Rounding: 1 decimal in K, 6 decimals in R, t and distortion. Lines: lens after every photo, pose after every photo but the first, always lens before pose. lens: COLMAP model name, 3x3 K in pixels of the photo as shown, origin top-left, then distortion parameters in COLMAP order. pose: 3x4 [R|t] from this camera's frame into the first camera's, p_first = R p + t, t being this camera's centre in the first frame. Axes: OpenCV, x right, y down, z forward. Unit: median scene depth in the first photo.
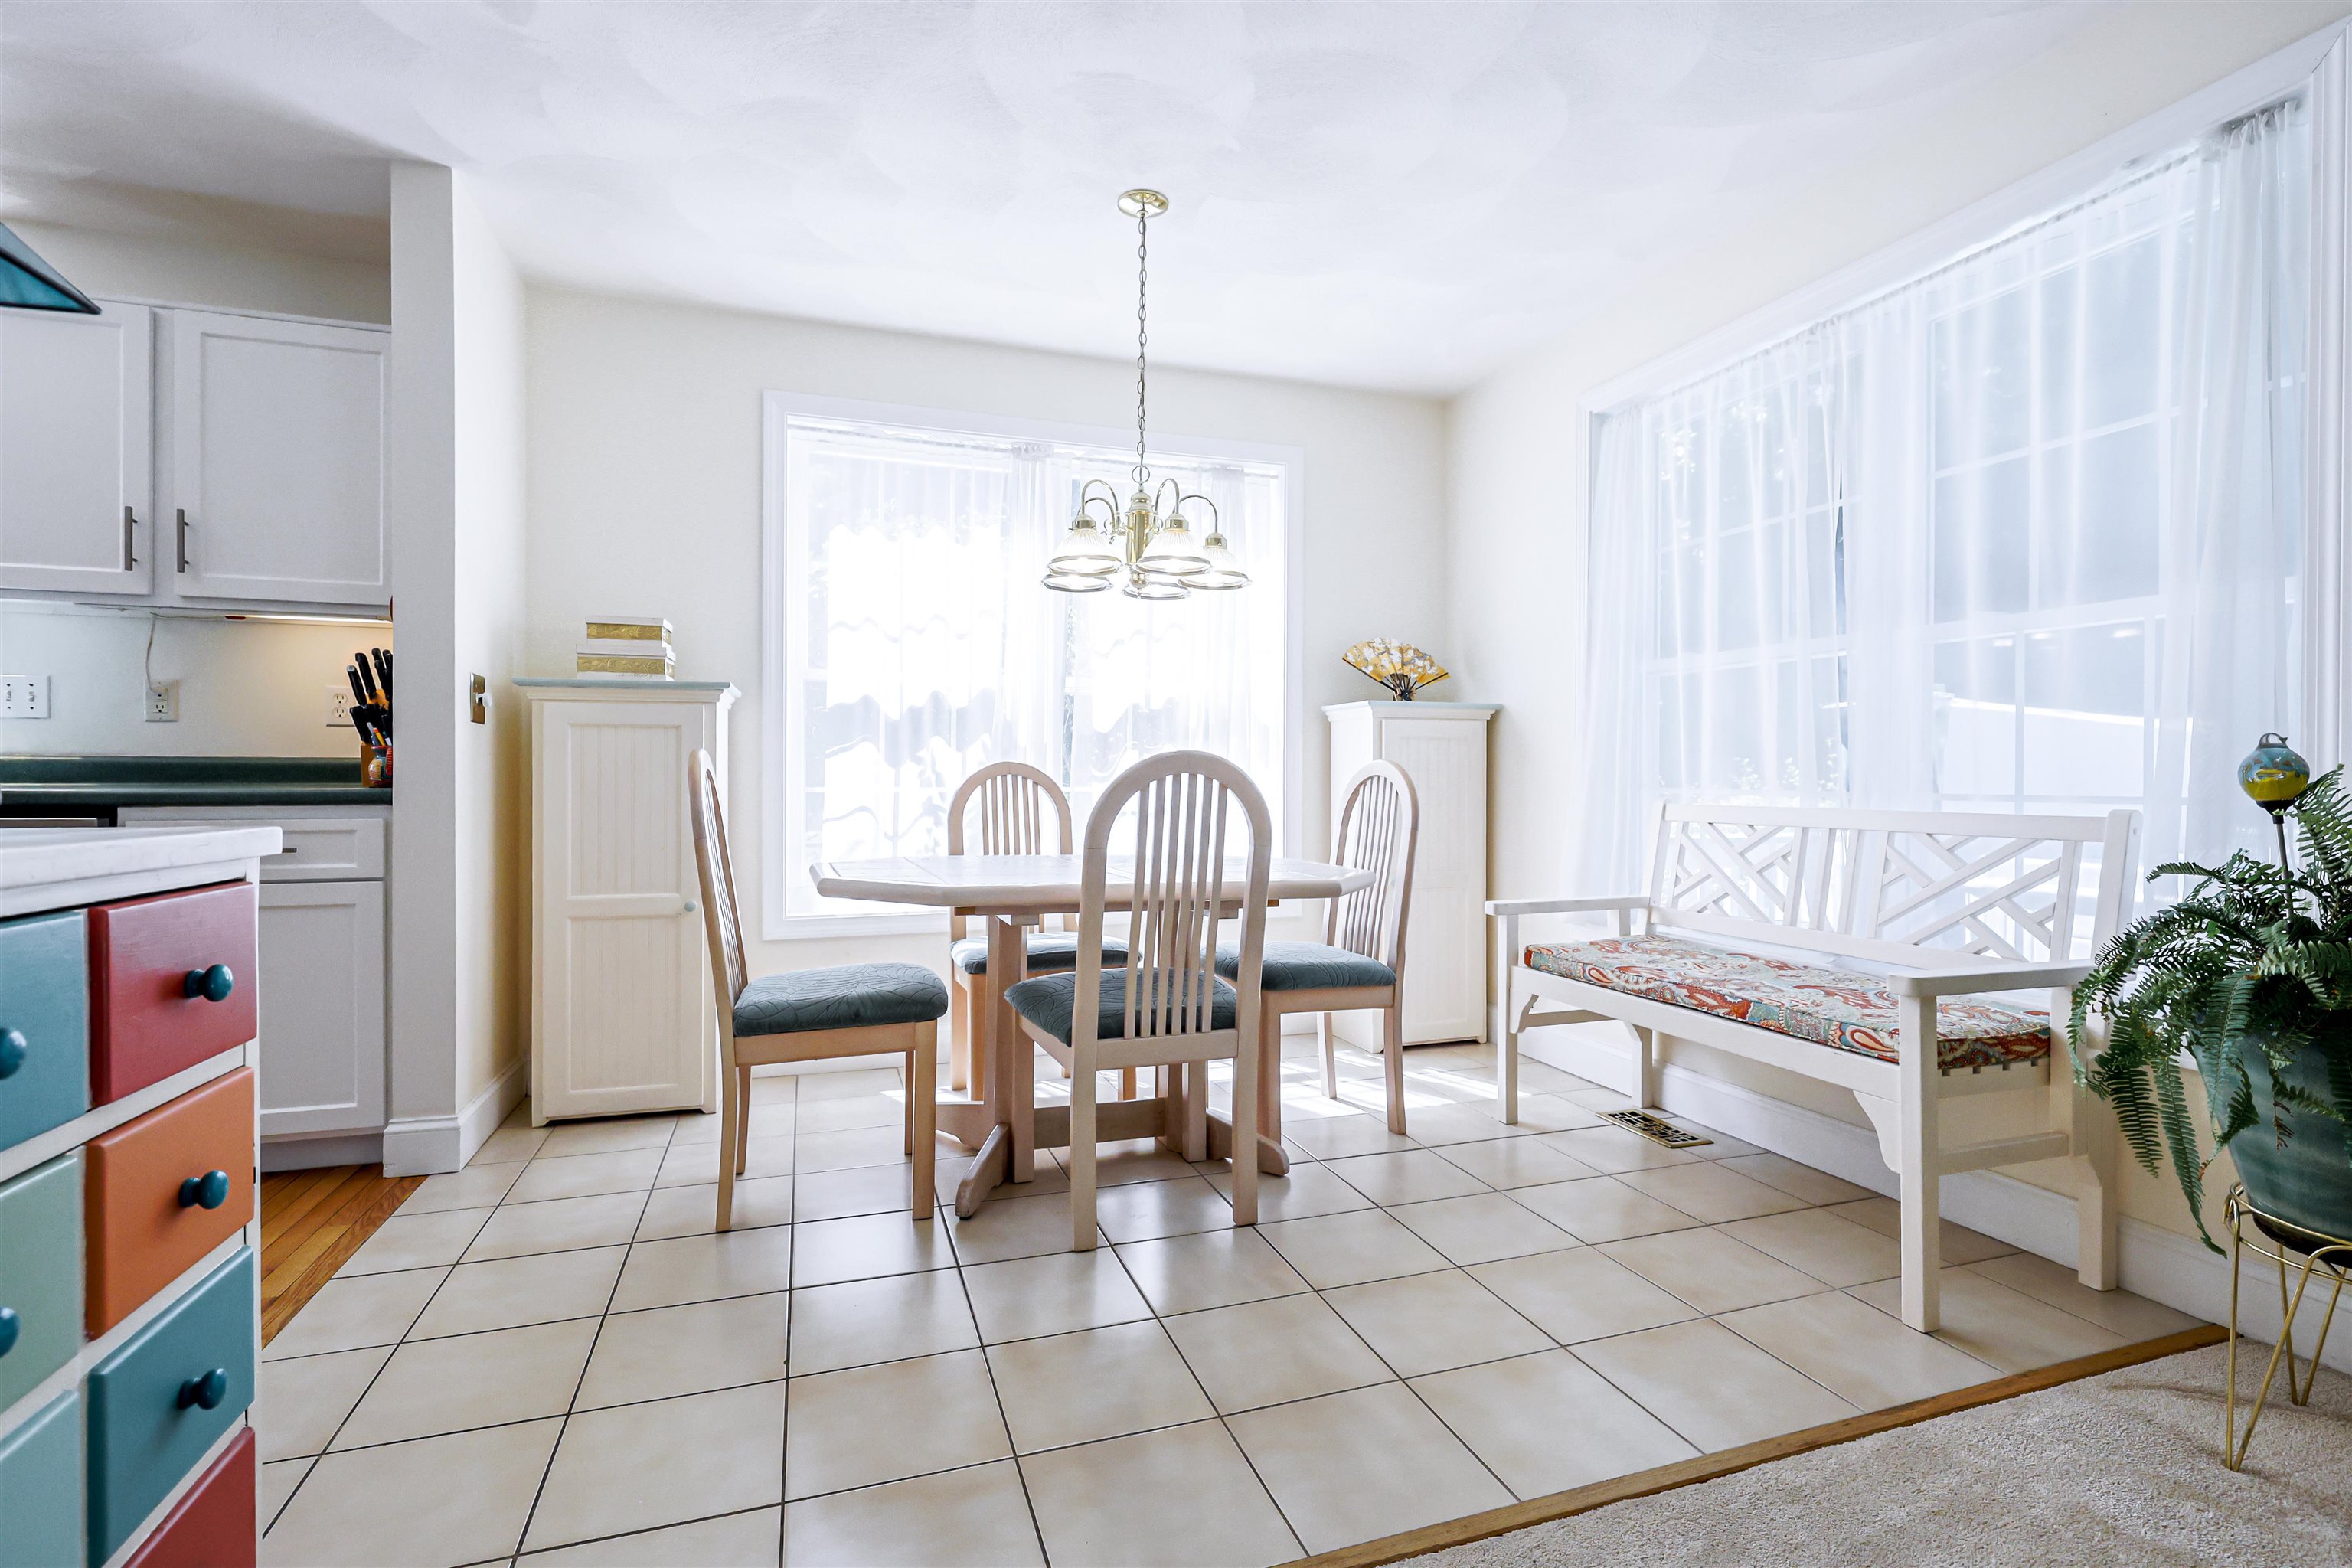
lens RADIAL K [[1064.9, 0, 1164.9], [0, 1064.9, 780.3], [0, 0, 1]] dist [-0.003202, -0.000295]
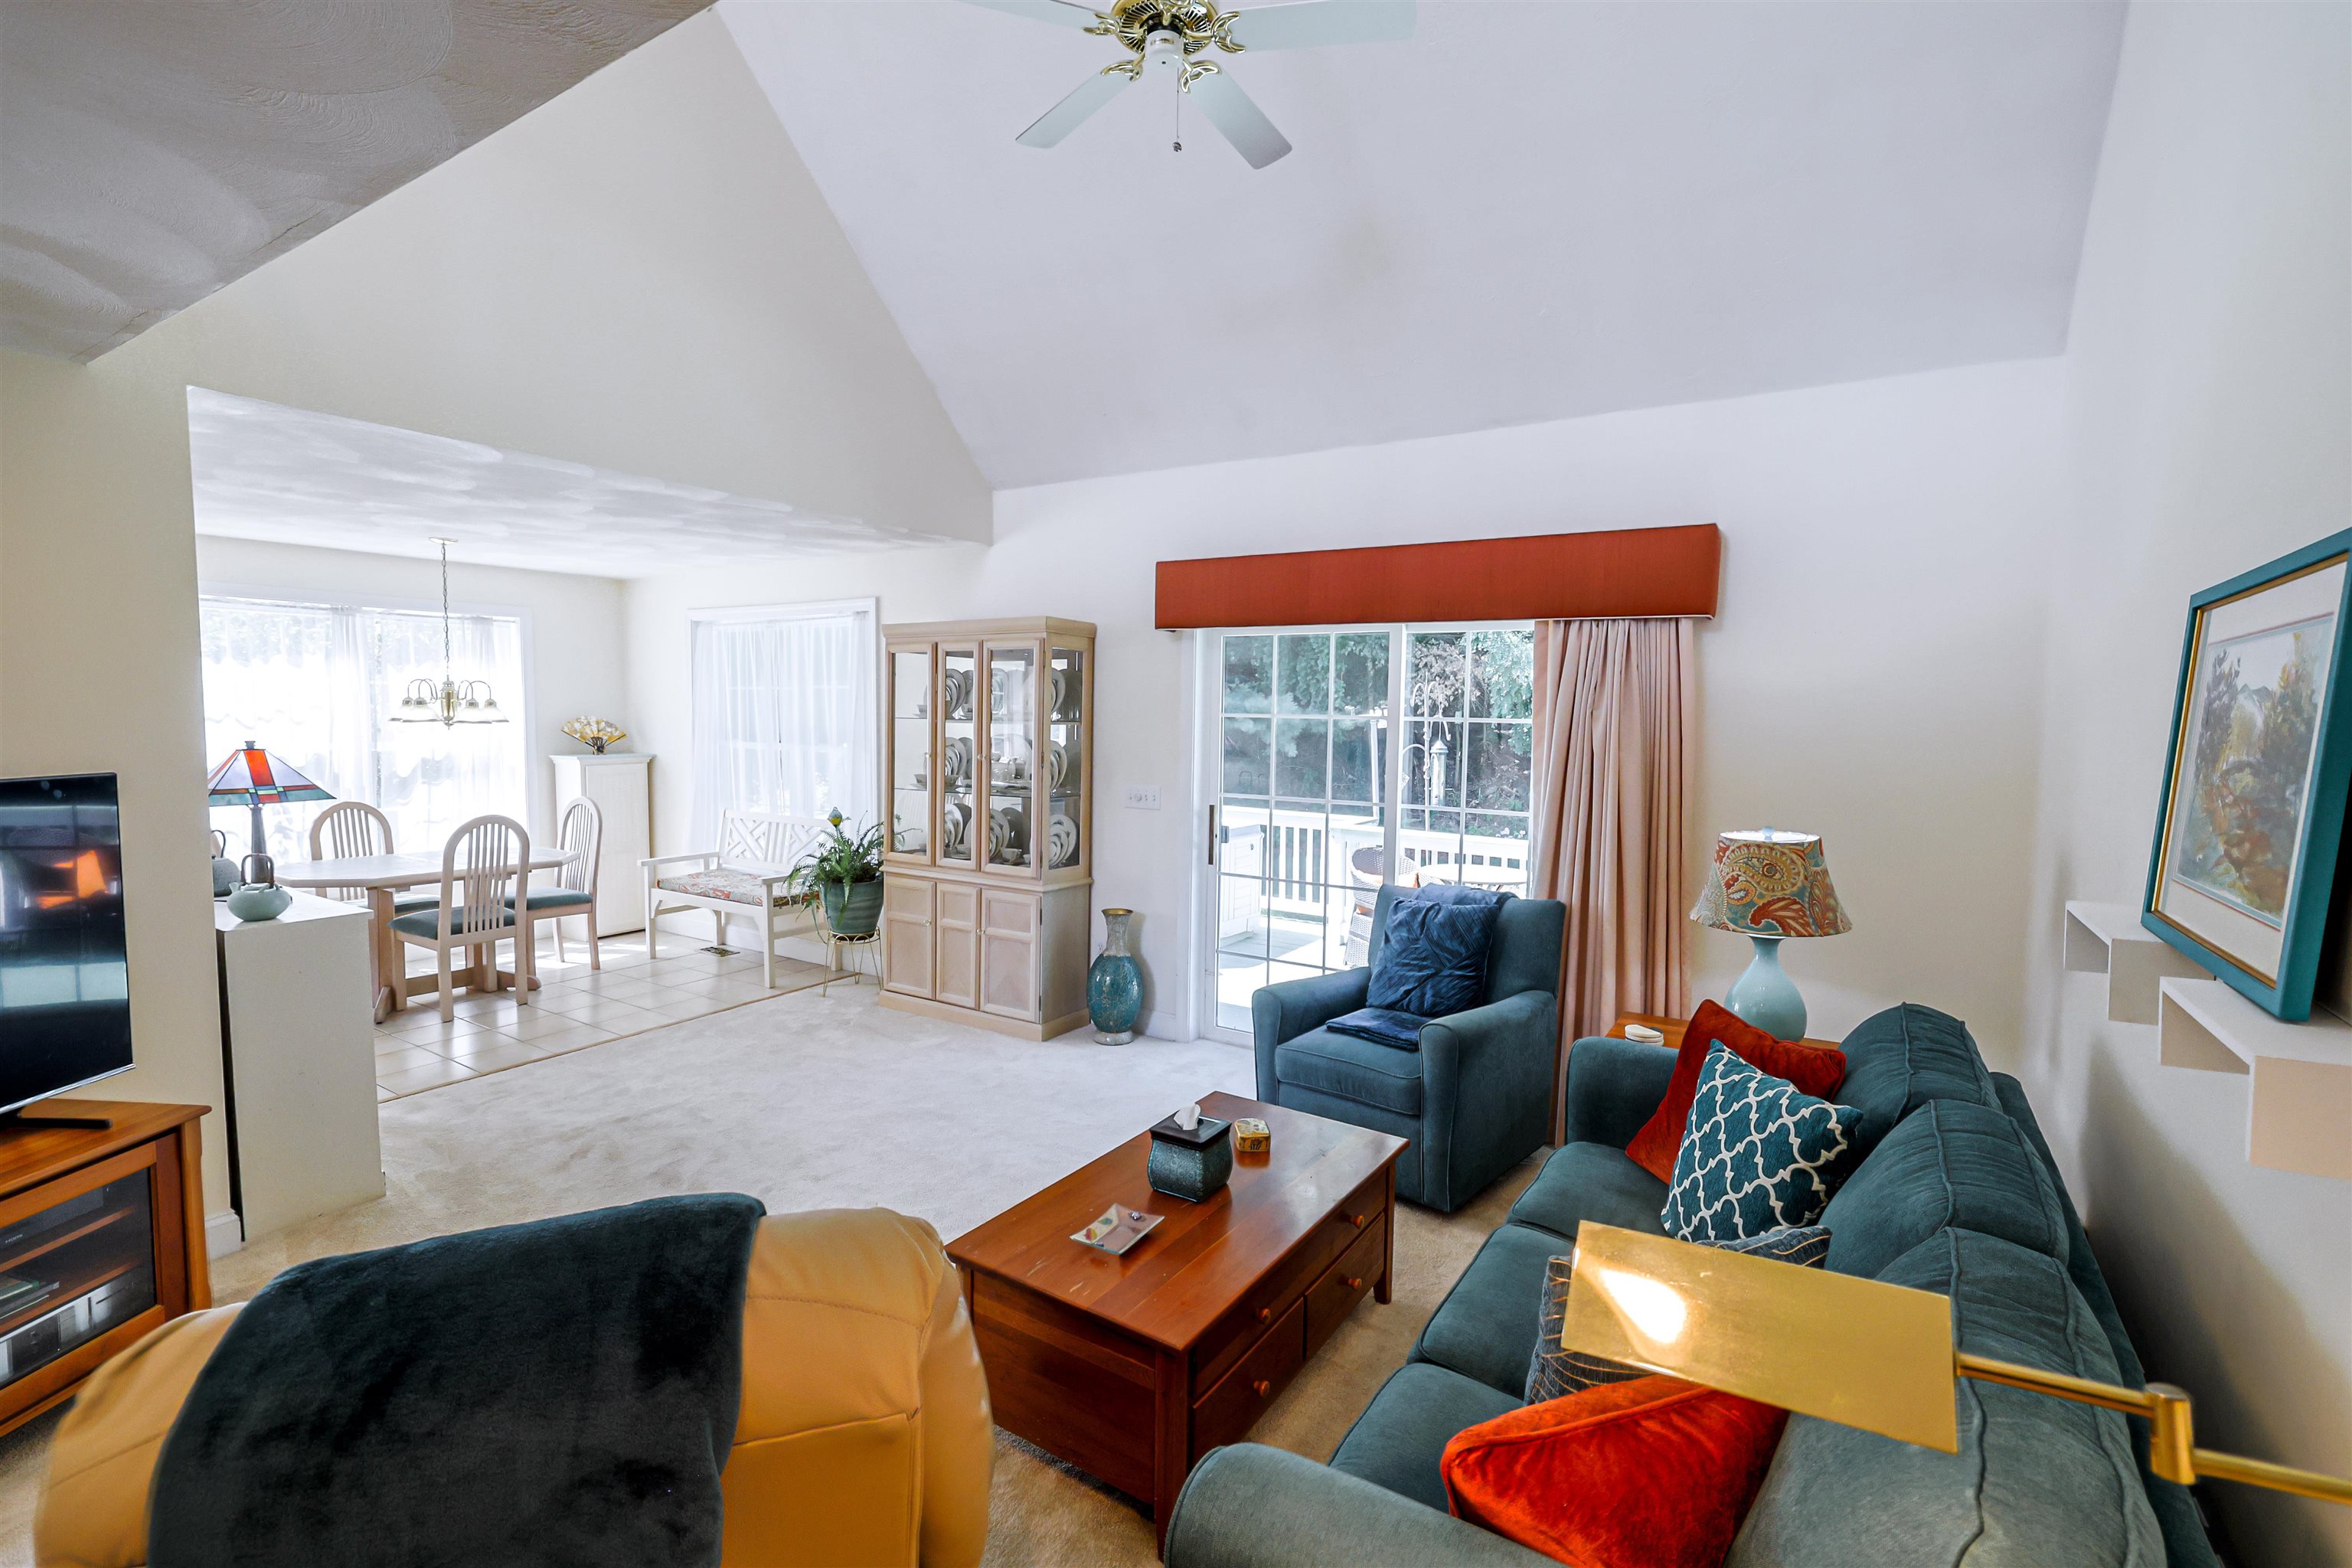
lens RADIAL K [[1064.9, 0, 1159.4], [0, 1064.9, 787.5], [0, 0, 1]] dist [-0.003202, -0.000295]
pose [[0.783442, -0.039846, 0.620187, -0.227807], [-0.009048, 0.997105, 0.075492, -0.228571], [-0.621400, -0.064755, 0.780813, -1.476725]]
